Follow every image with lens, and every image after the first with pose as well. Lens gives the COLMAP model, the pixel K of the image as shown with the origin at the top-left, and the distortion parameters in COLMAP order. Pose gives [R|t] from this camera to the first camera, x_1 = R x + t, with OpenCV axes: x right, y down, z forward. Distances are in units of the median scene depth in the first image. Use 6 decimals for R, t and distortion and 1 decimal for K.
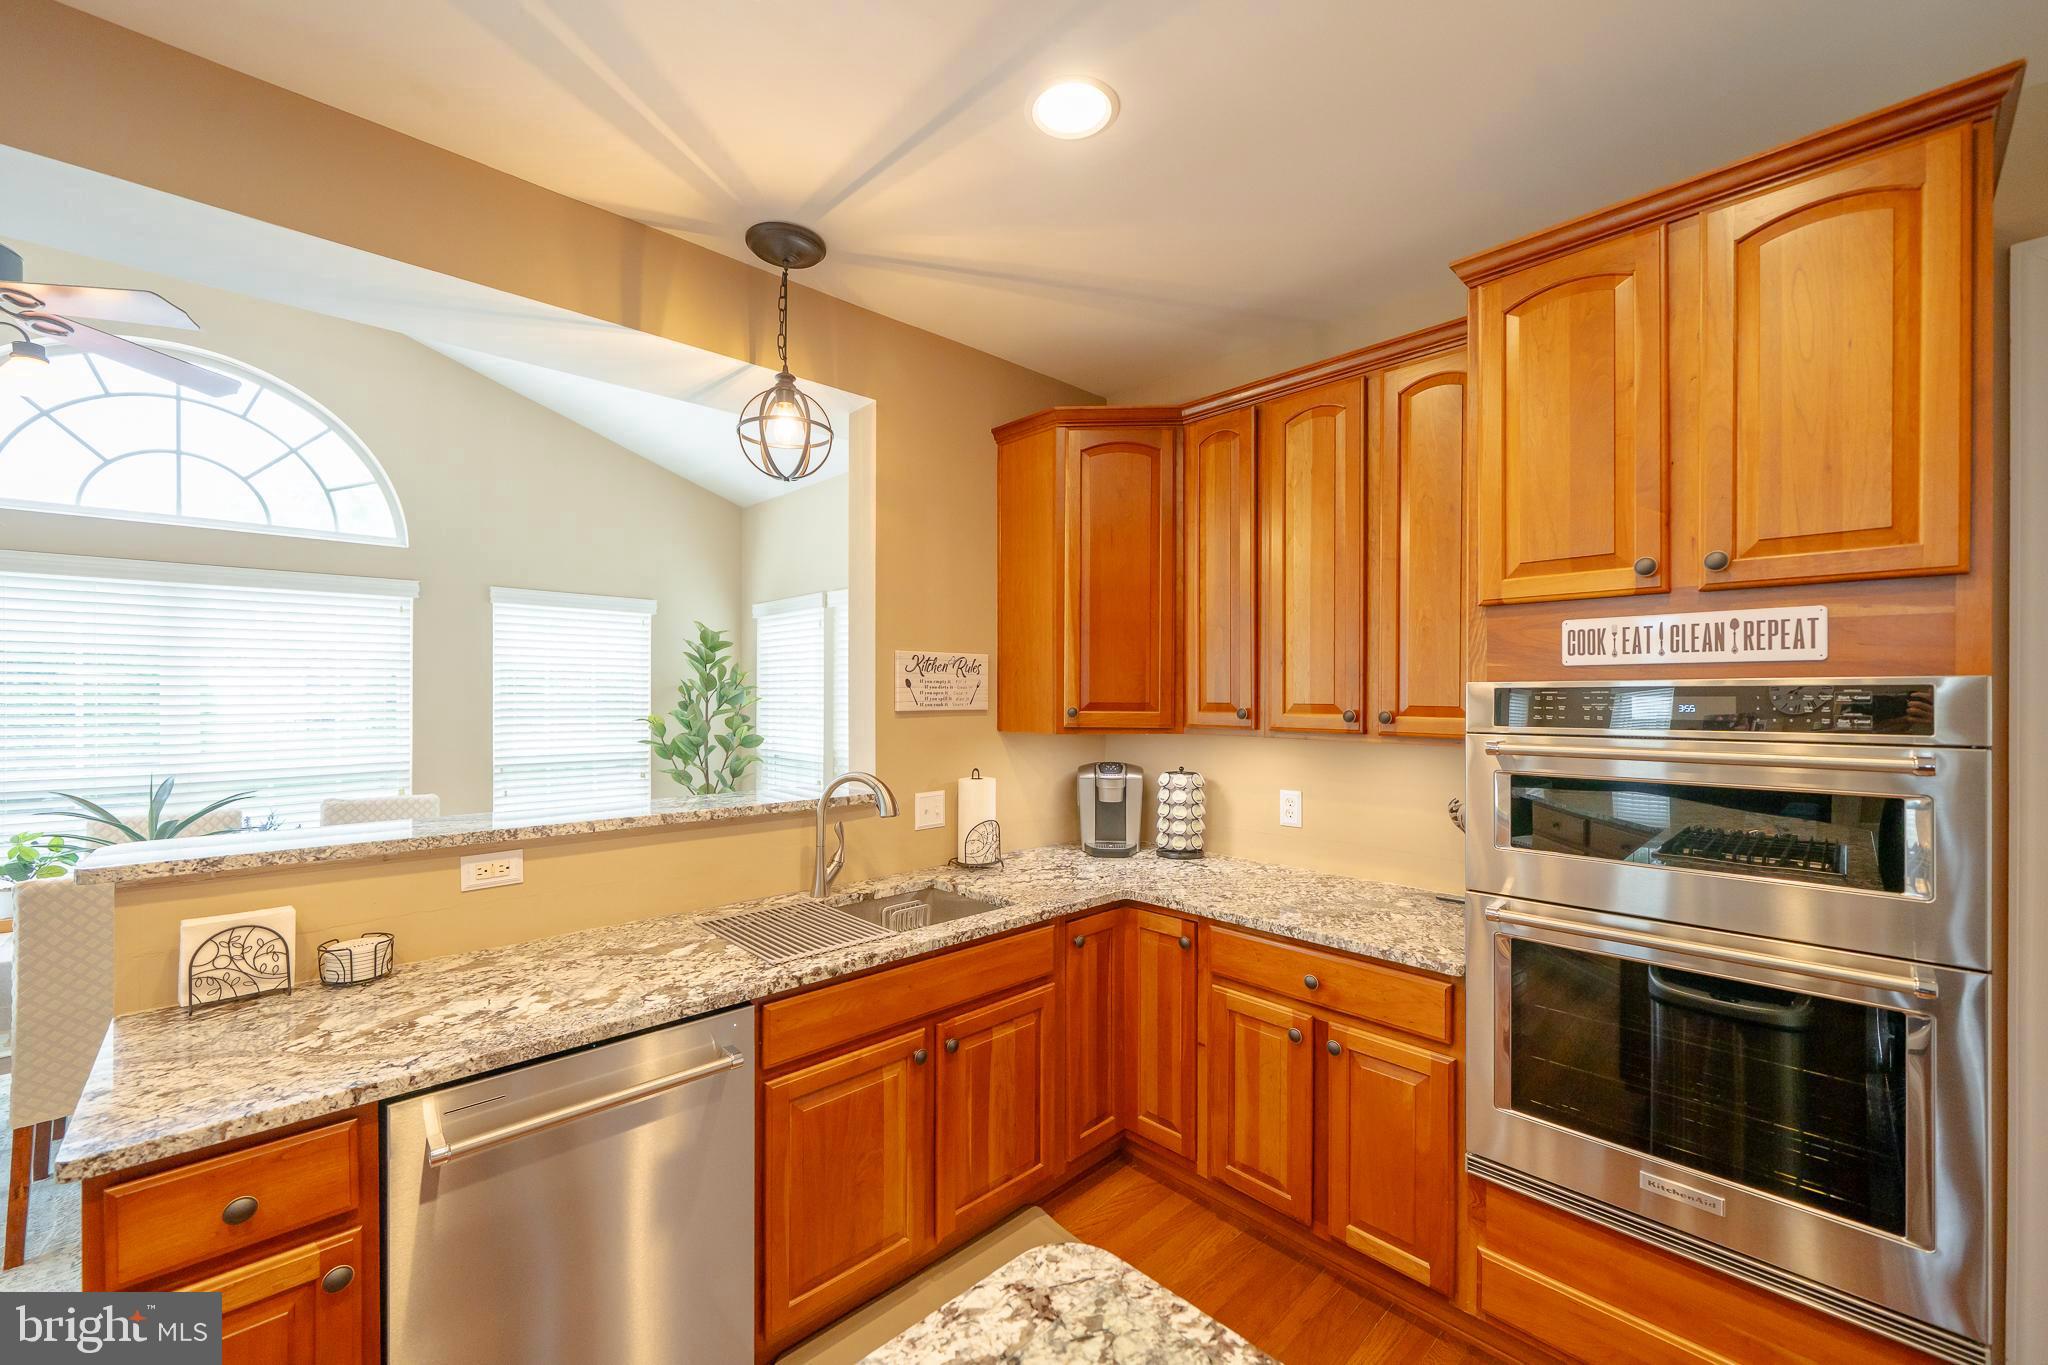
lens RADIAL K [[811.6, 0, 1023.3], [0, 811.6, 693.9], [0, 0, 1]] dist [0.001743, -0.000692]
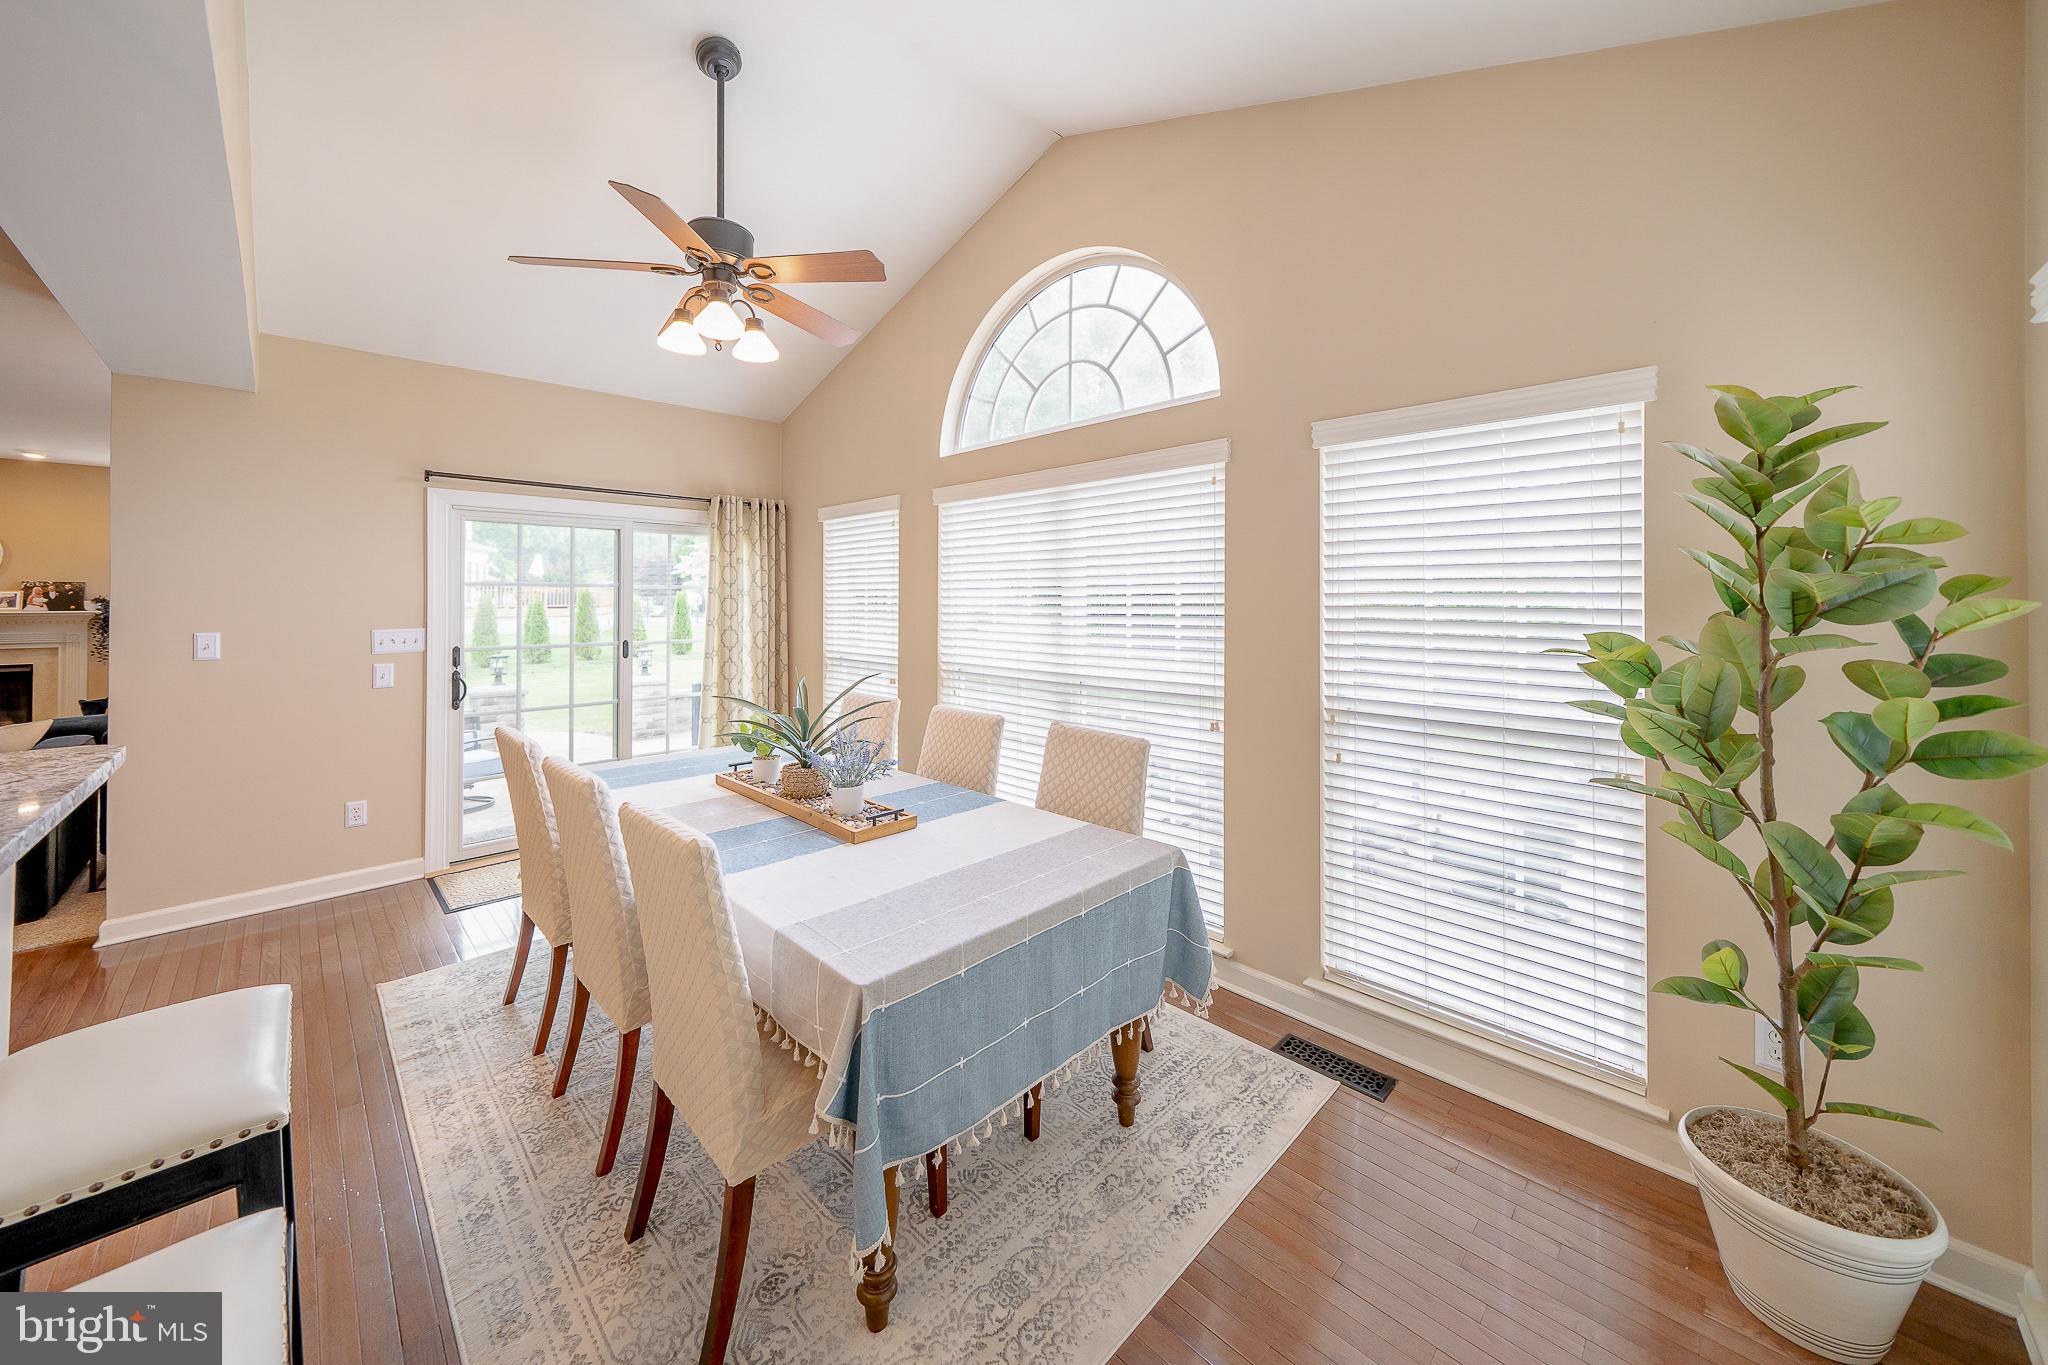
lens RADIAL K [[702.2, 0, 999.7], [0, 702.2, 595.6], [0, 0, 1]] dist [-0.006196, 0.000692]
pose [[0.027917, -0.006040, -0.999592, -0.234677], [-0.001164, 0.999981, -0.006075, 0.010697], [0.999610, 0.001333, 0.027910, 1.448231]]
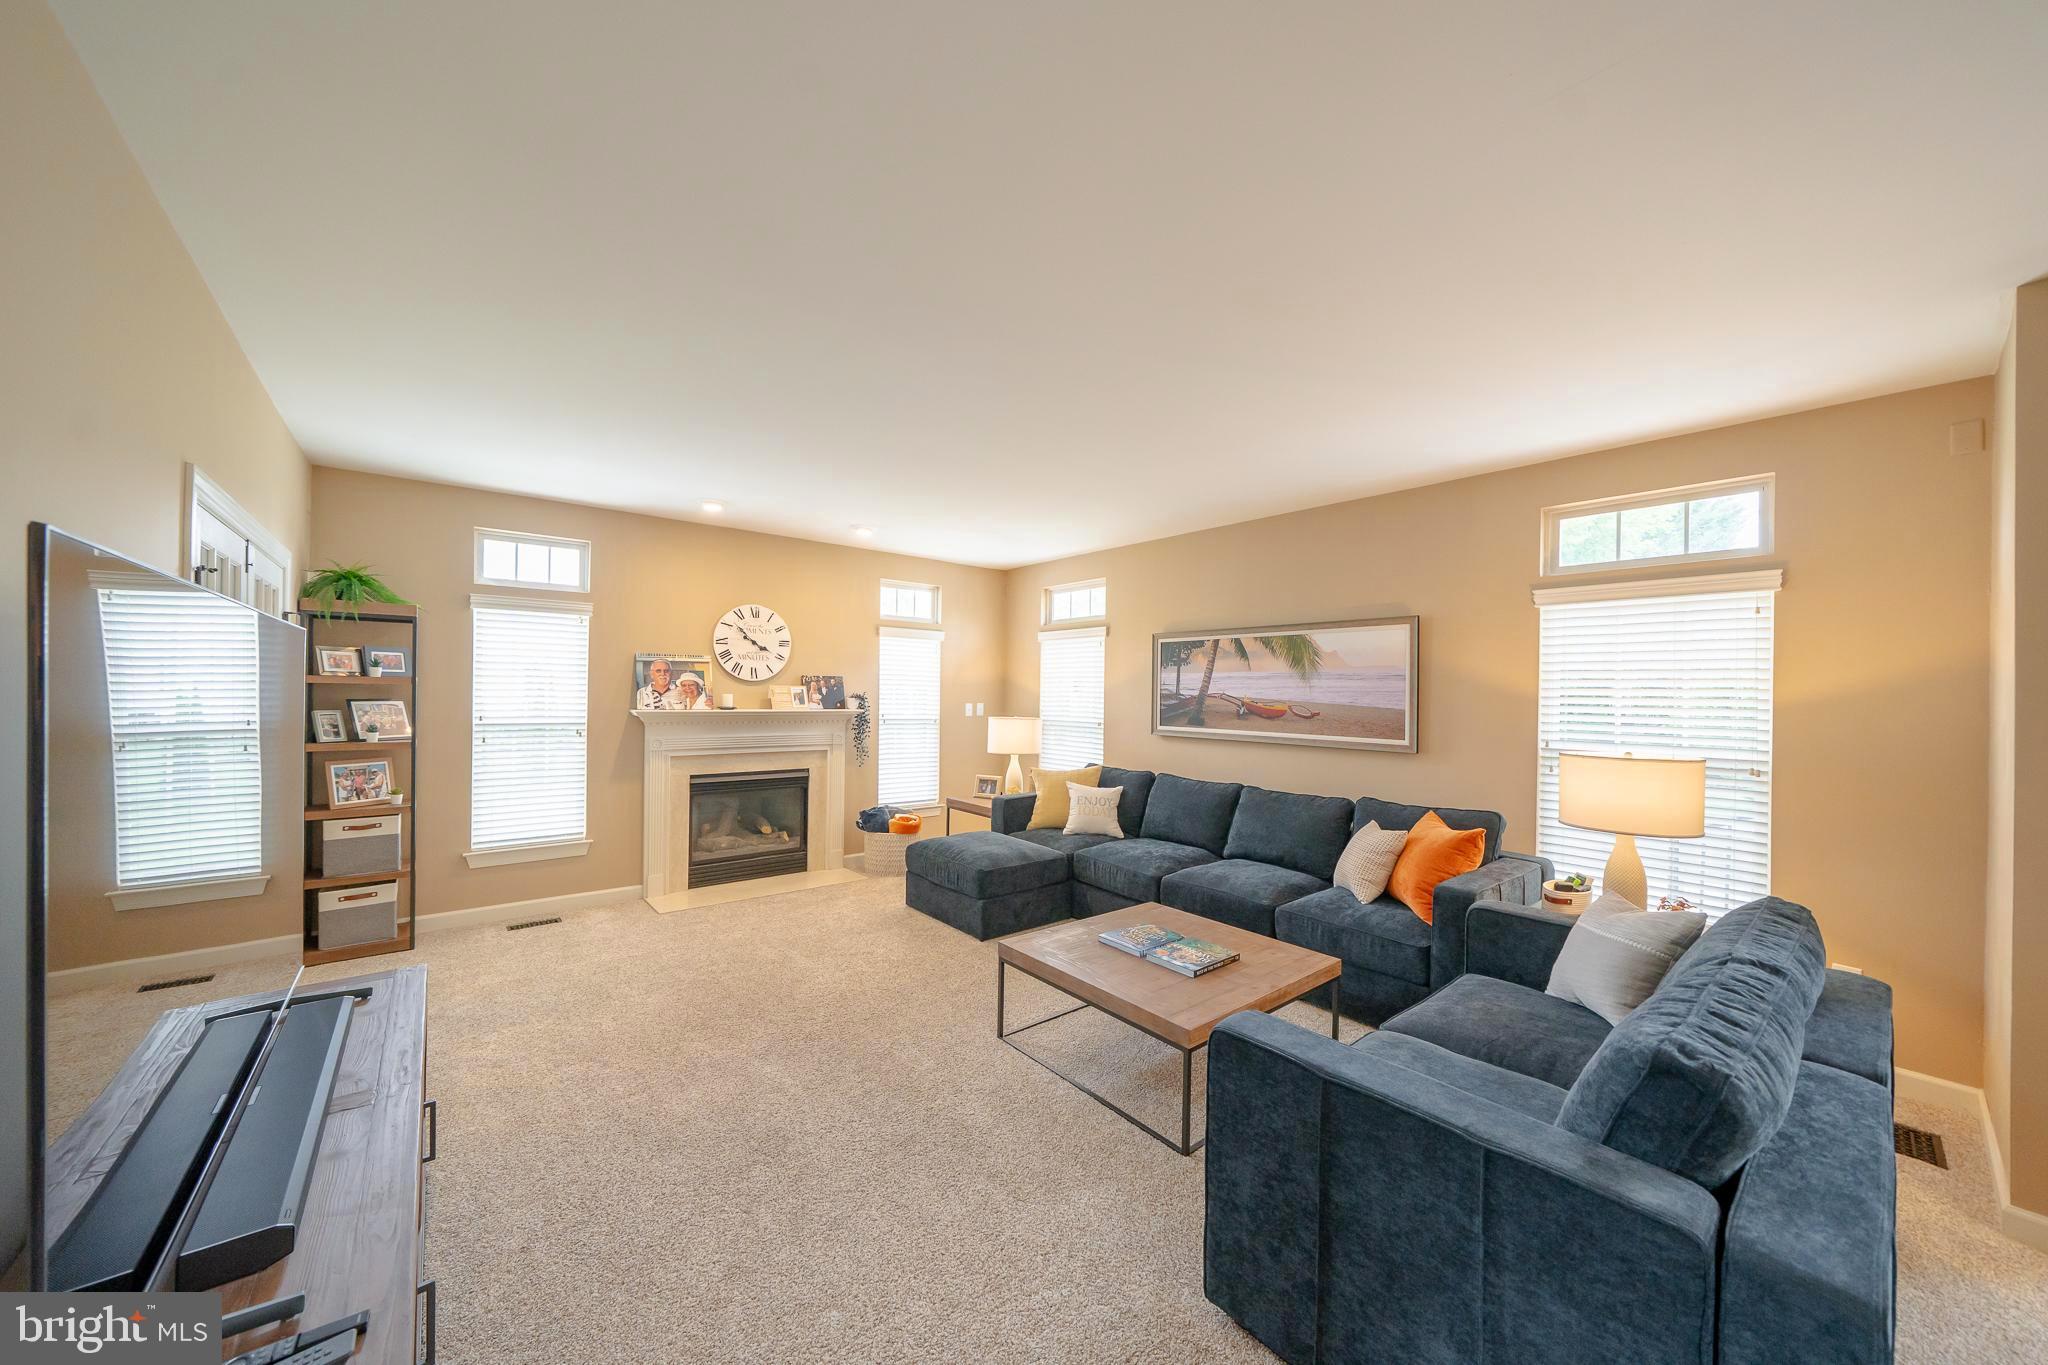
lens RADIAL K [[702.2, 0, 1027.6], [0, 702.2, 692.5], [0, 0, 1]] dist [-0.006196, 0.000692]
pose [[-0.077977, -0.004059, -0.996947, -0.687734], [-0.017422, 0.999845, -0.002708, -0.004494], [0.996803, 0.017157, -0.078036, -1.402545]]
